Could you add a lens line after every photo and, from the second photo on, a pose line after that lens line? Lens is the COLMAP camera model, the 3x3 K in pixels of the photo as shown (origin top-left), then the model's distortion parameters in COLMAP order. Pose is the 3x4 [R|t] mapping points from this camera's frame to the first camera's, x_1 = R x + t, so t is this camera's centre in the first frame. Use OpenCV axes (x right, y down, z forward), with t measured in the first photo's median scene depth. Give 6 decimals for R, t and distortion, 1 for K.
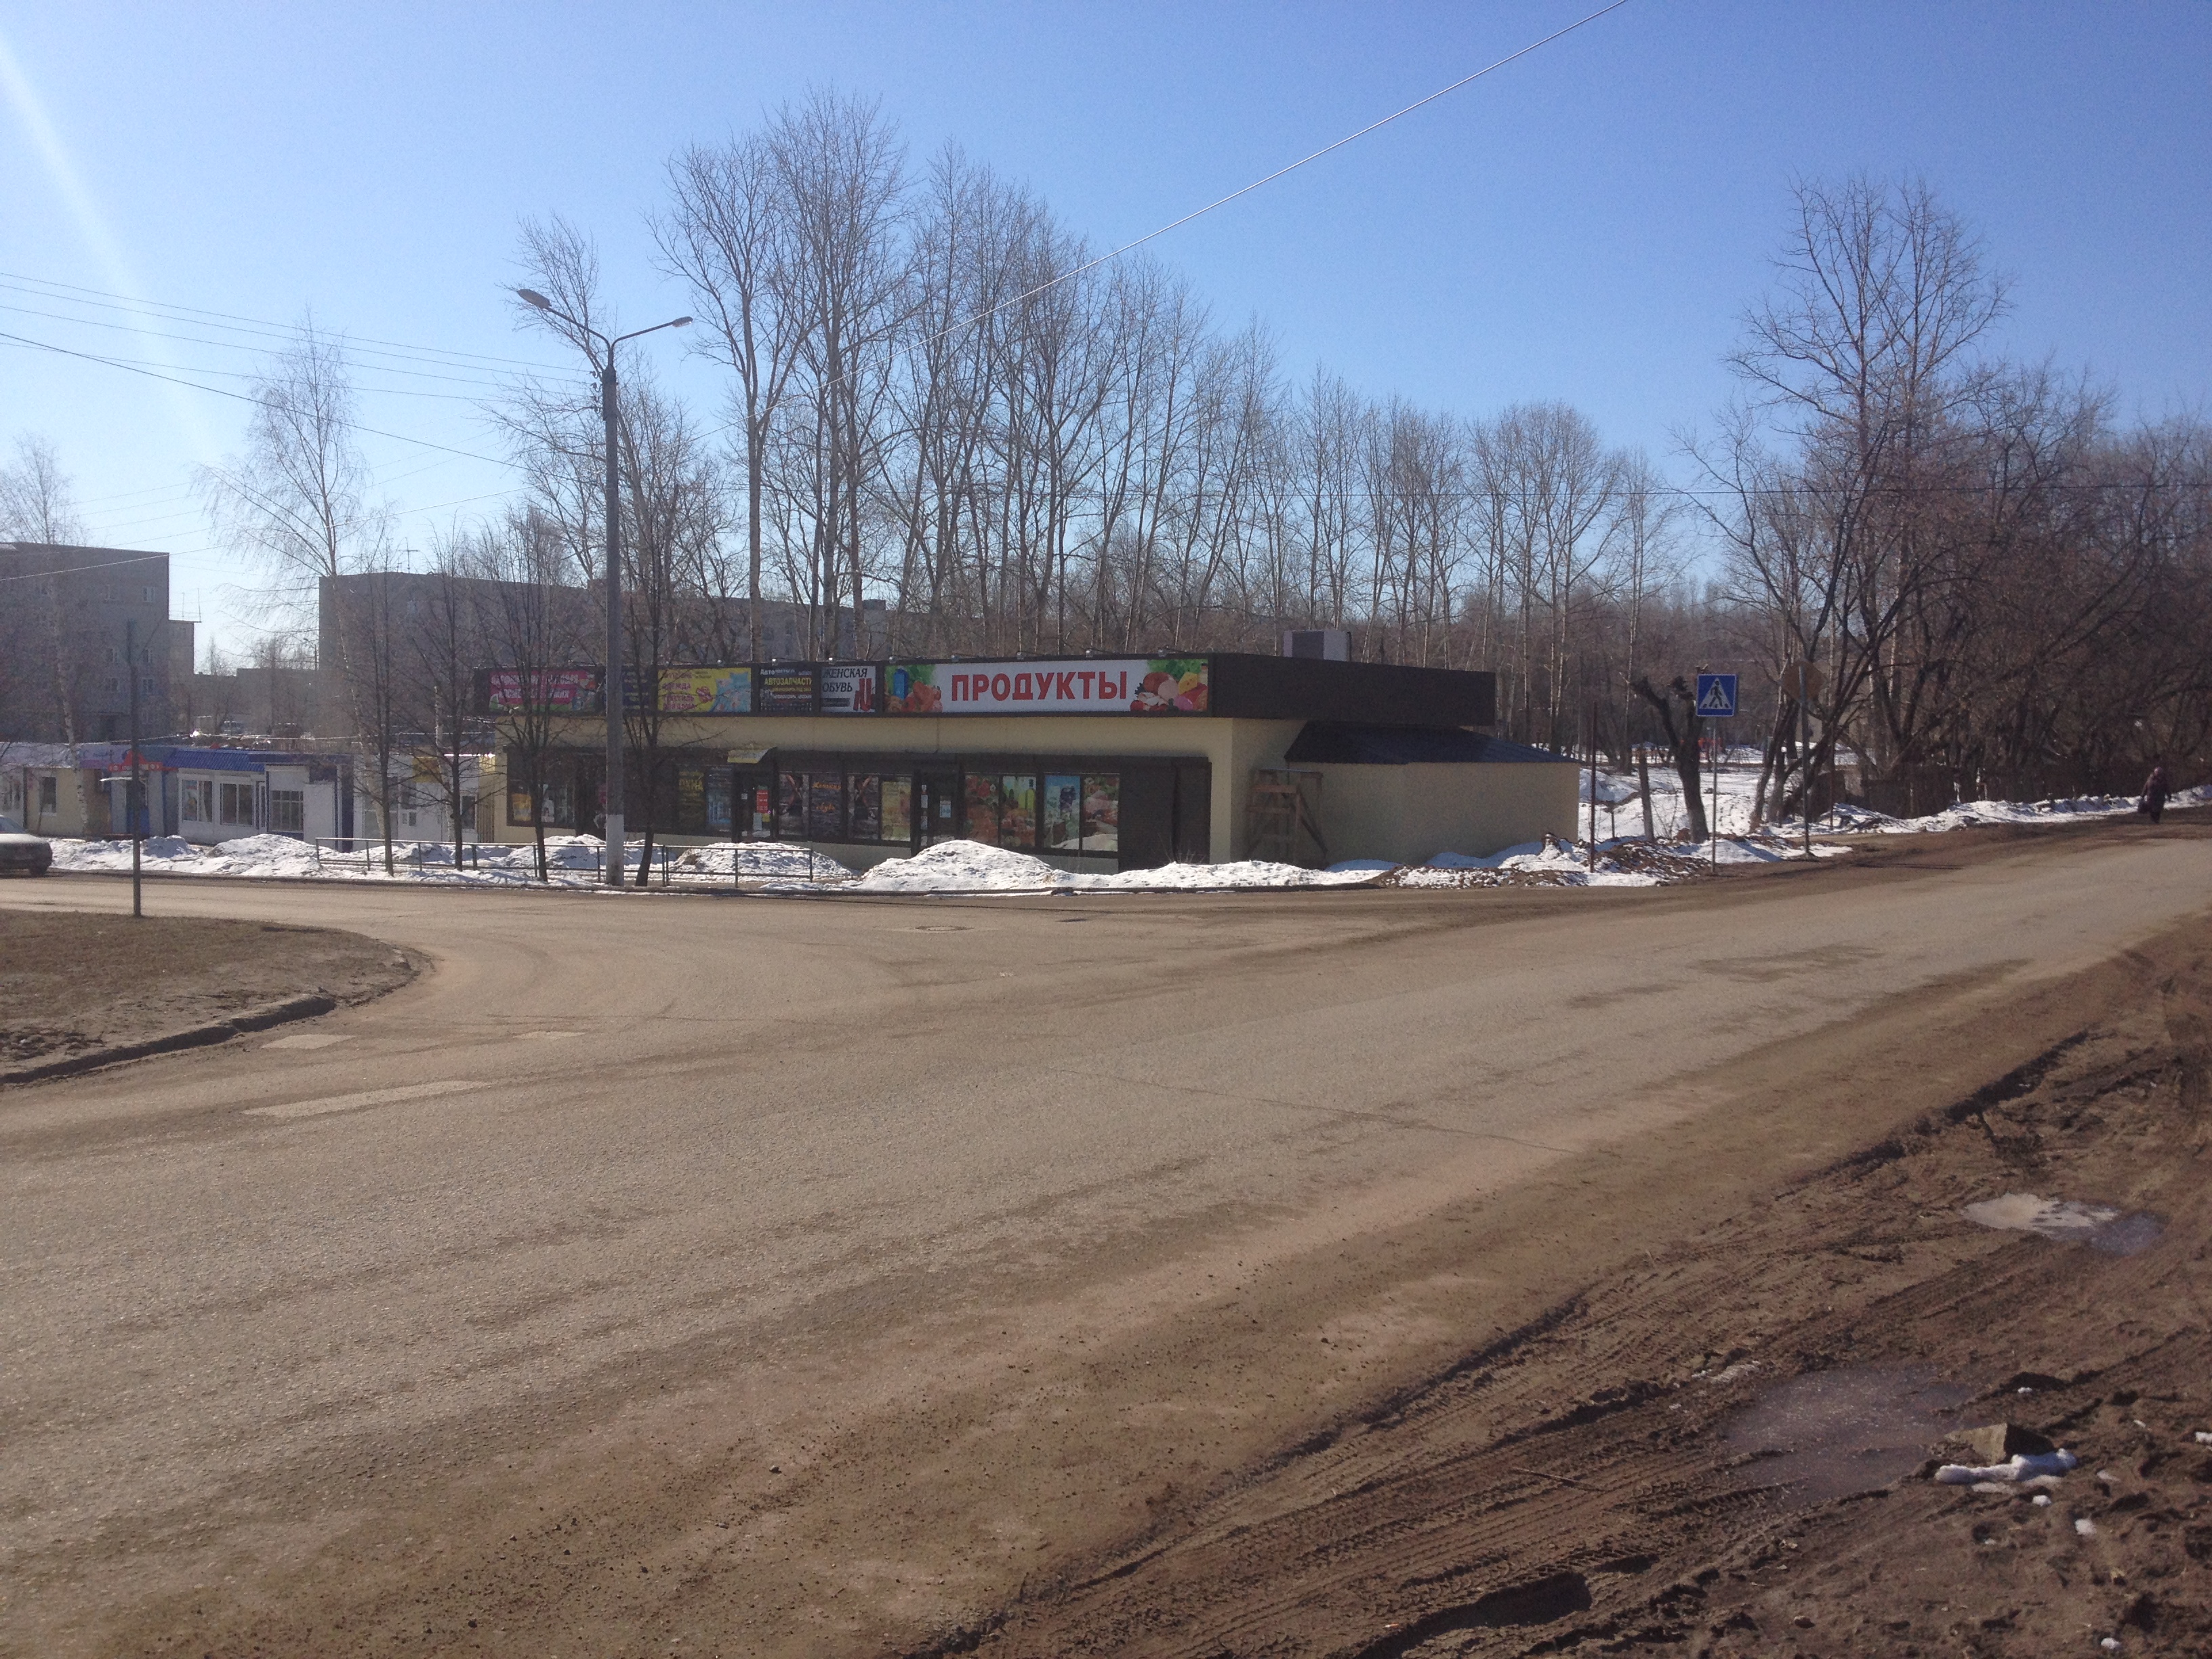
lens RADIAL K [[2083.7, 0, 1094.4], [0, 2083.7, 831.0], [0, 0, 1]] dist [0.082926, -0.139433]
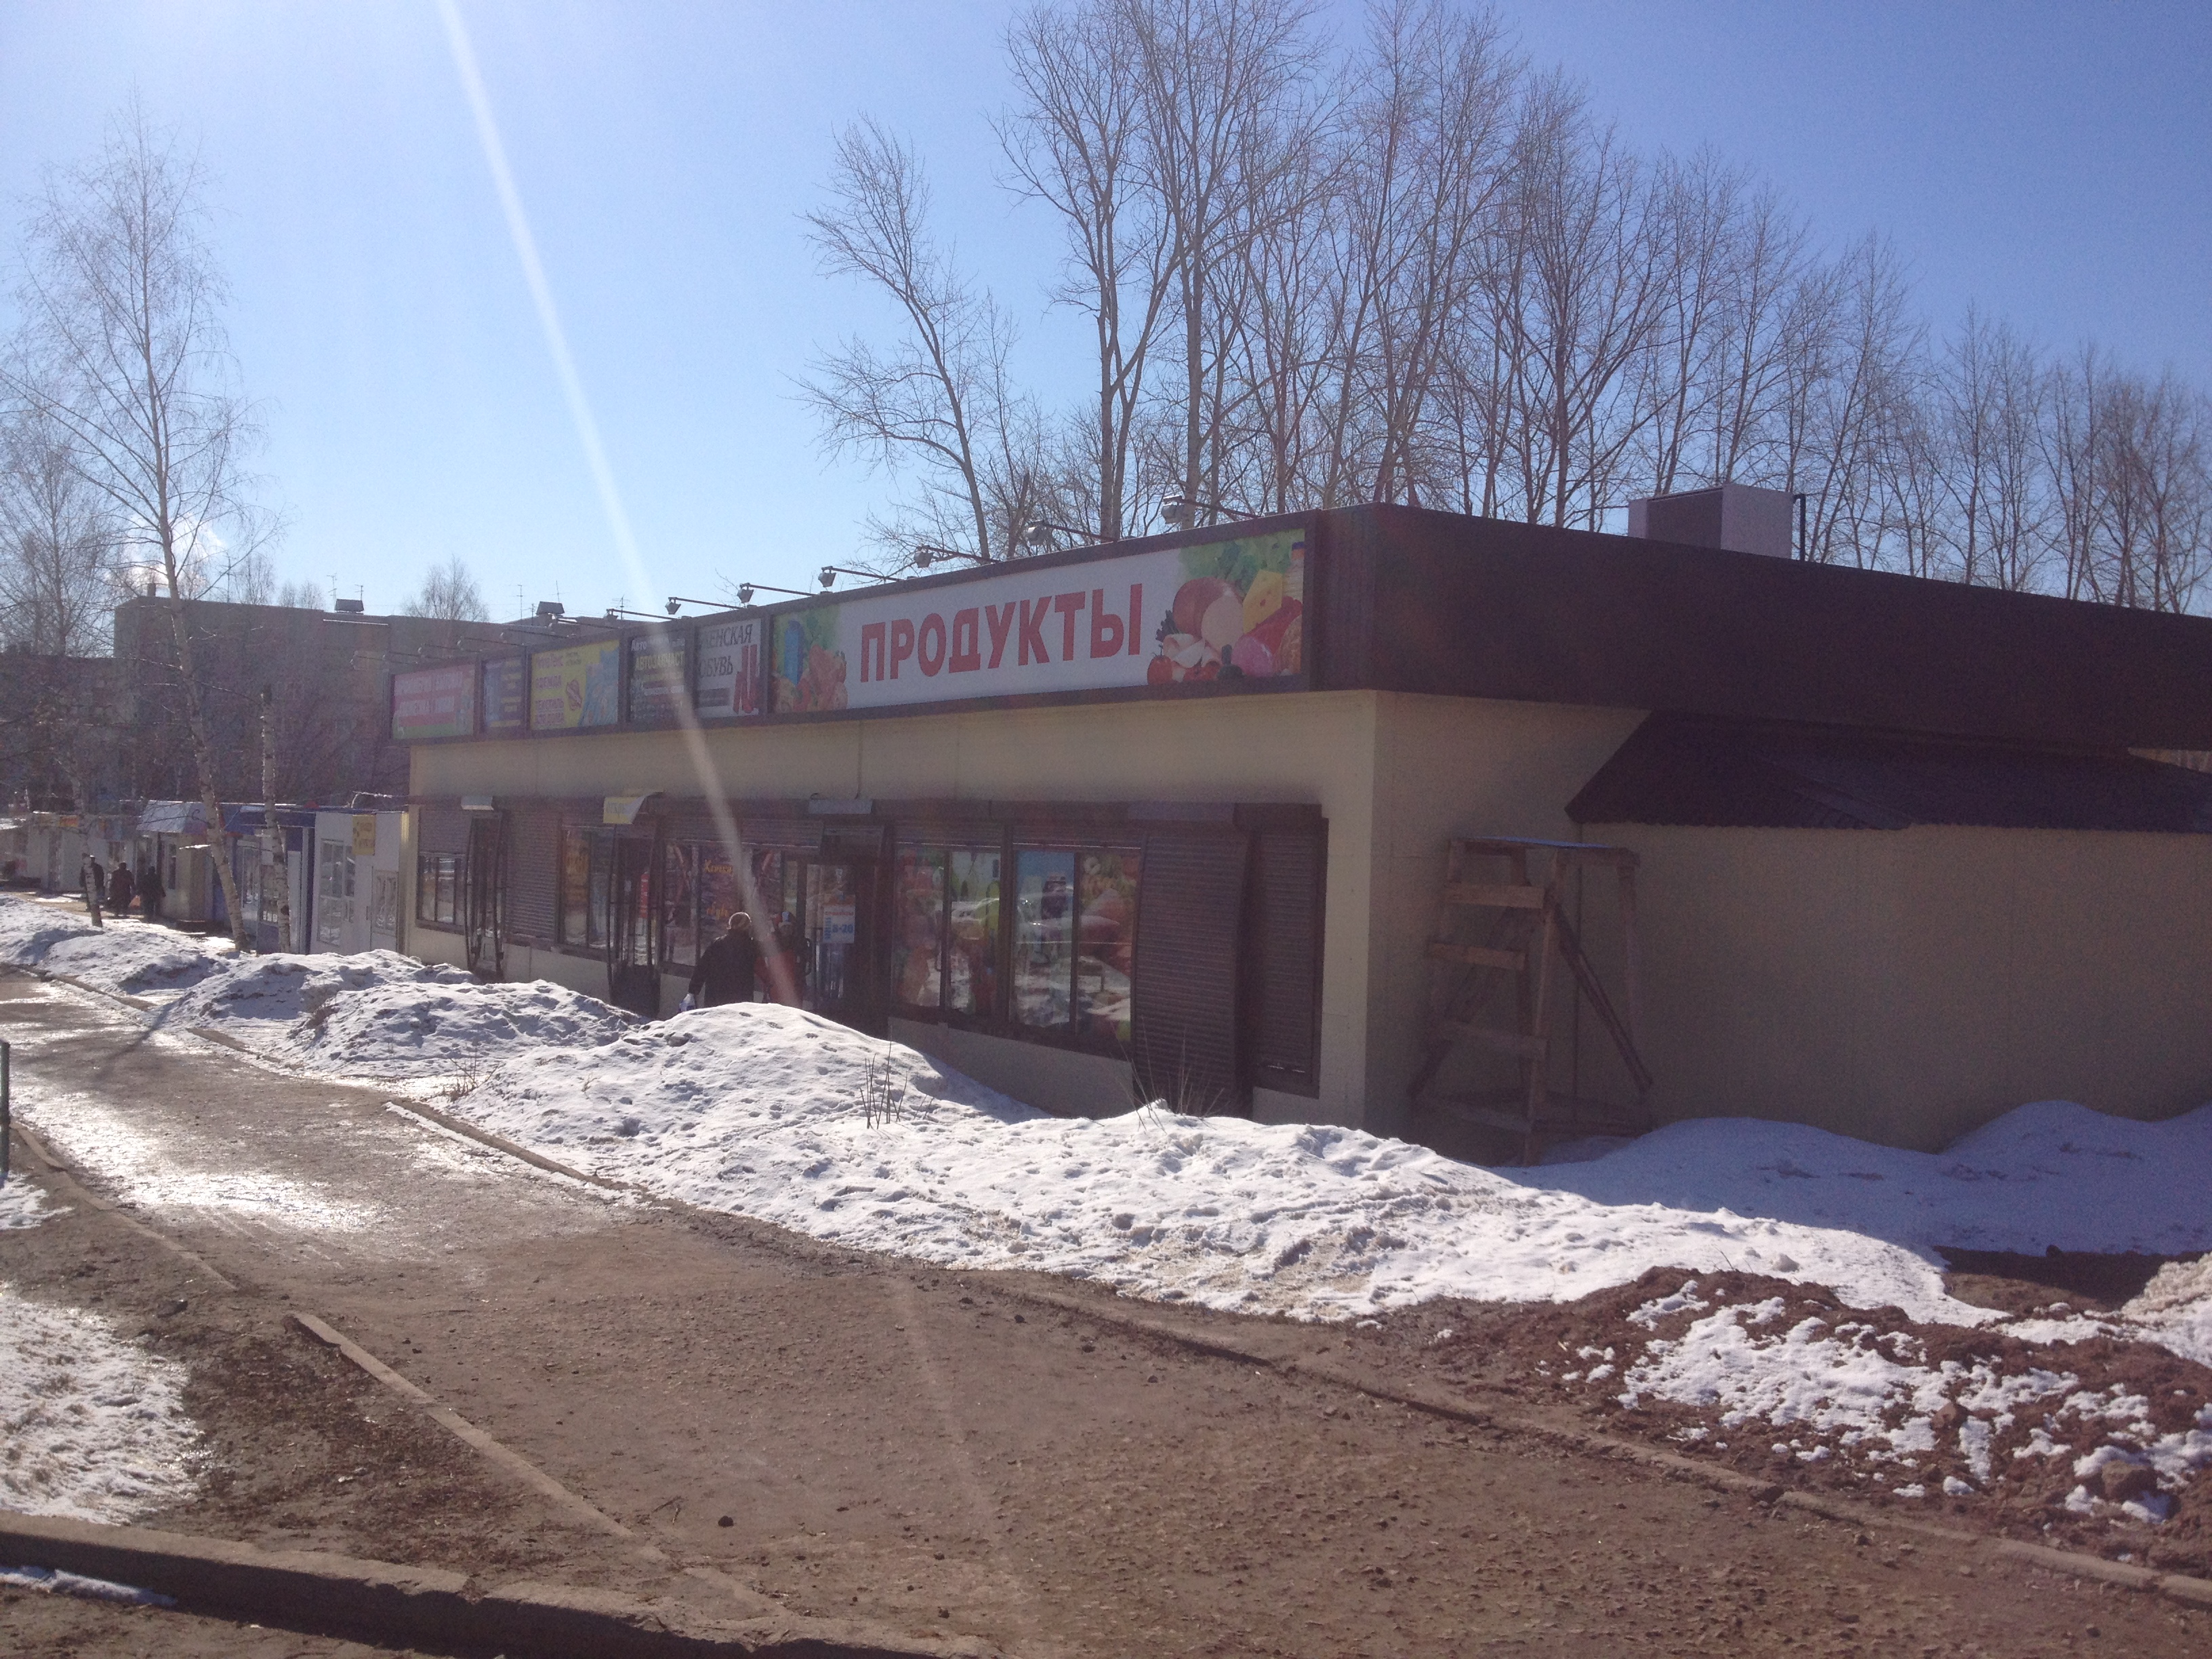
lens RADIAL K [[2083.7, 0, 1094.4], [0, 2083.7, 831.0], [0, 0, 1]] dist [0.082926, -0.139433]
pose [[0.951136, 0.009832, -0.308614, 0.124115], [-0.022240, 0.999078, -0.036712, -0.015677], [0.307969, 0.041781, 0.950479, 0.614349]]
